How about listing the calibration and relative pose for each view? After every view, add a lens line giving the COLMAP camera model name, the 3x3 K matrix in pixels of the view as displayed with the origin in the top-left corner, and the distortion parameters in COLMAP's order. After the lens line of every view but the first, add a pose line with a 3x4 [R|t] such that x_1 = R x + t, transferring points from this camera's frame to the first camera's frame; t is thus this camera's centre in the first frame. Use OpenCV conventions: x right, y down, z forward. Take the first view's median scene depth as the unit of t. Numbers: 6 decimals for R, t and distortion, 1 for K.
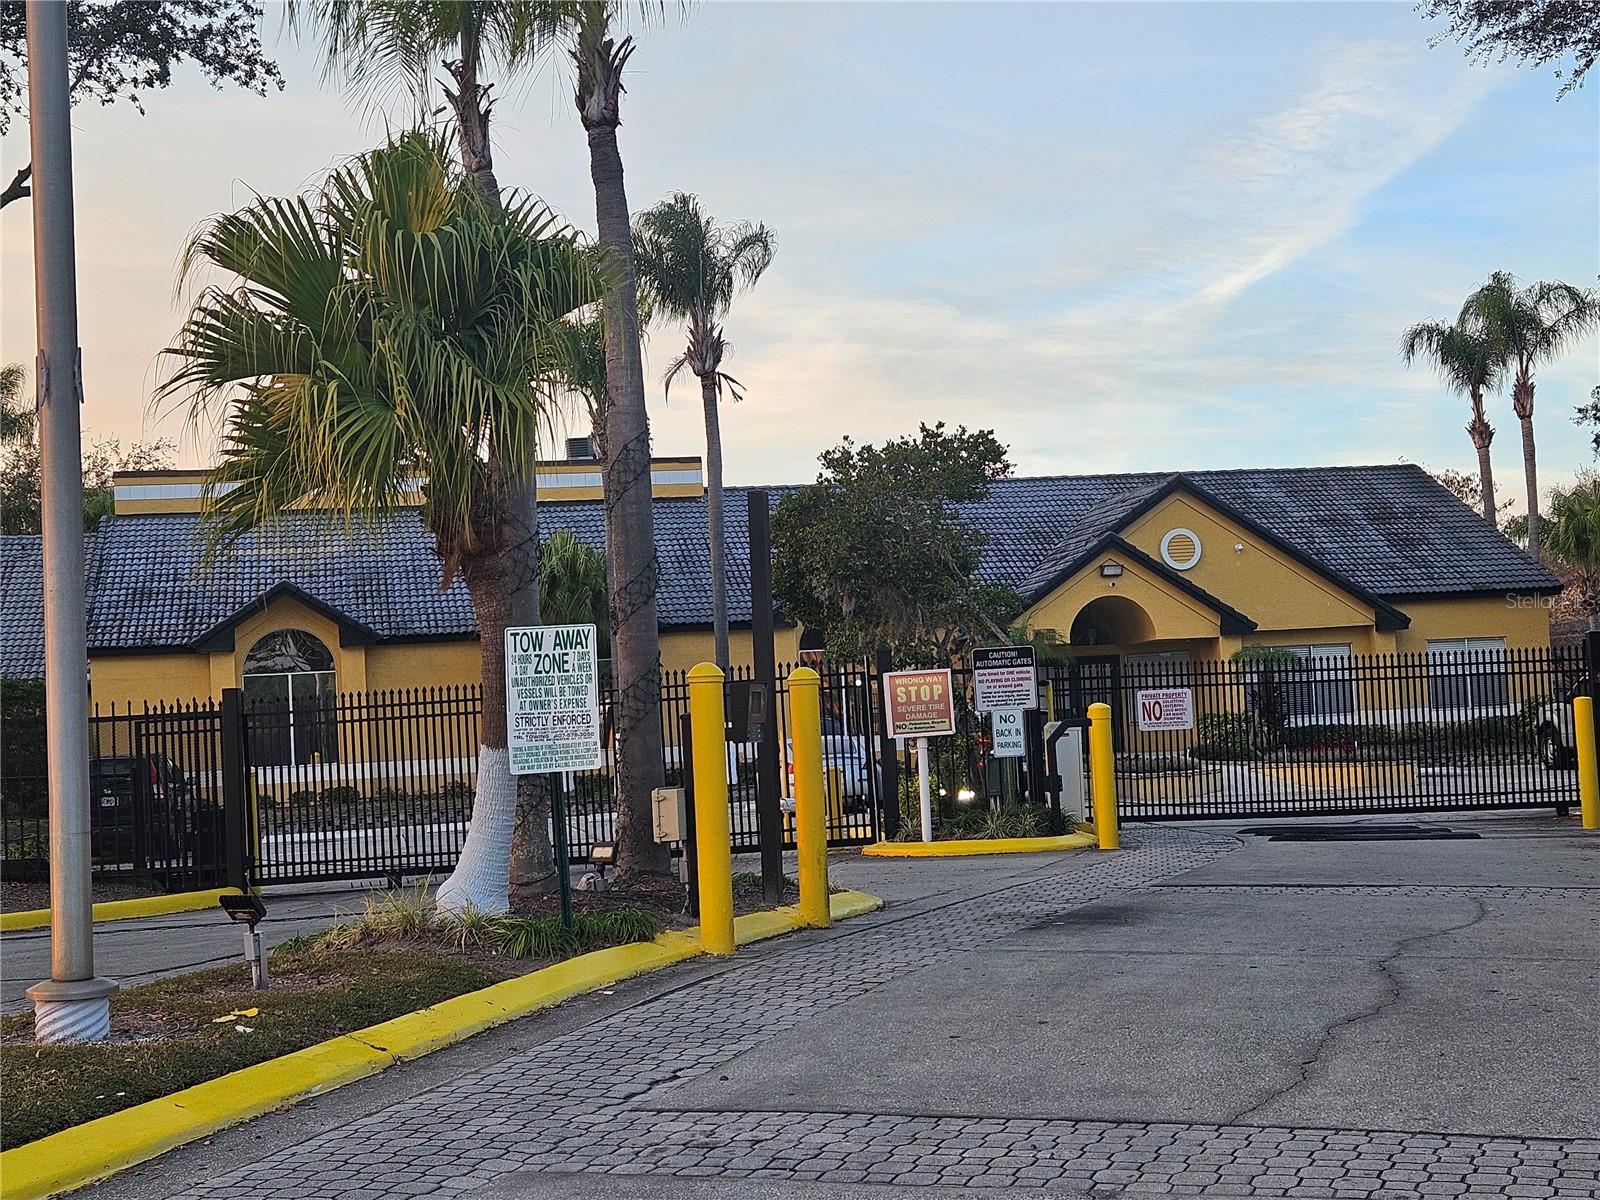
lens RADIAL K [[1064.4, 0, 768.7], [0, 1064.4, 599.1], [0, 0, 1]] dist [0.074627, -0.062636]
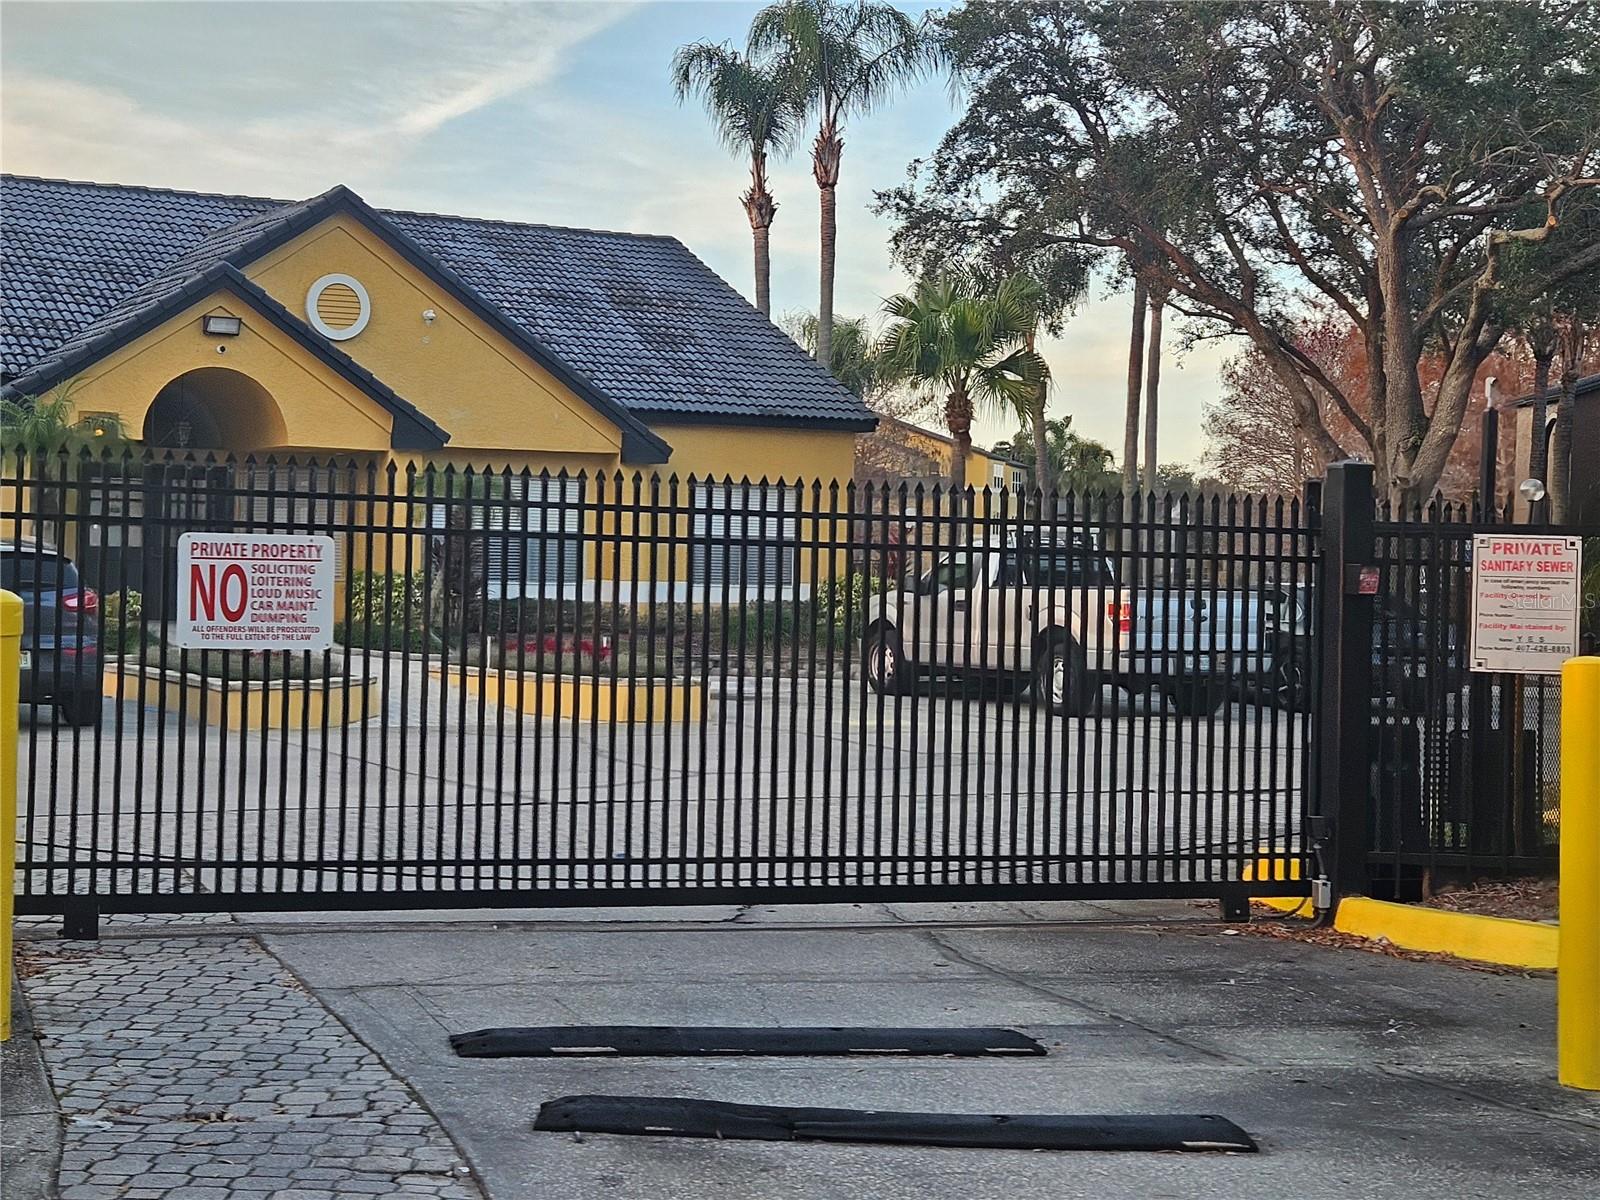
lens RADIAL K [[1064.4, 0, 768.7], [0, 1064.4, 599.1], [0, 0, 1]] dist [0.074627, -0.062636]
pose [[0.726101, 0.023739, 0.687178, 0.163184], [-0.127048, 0.986827, 0.100155, 0.032267], [-0.675748, -0.160028, 0.719552, 0.416031]]
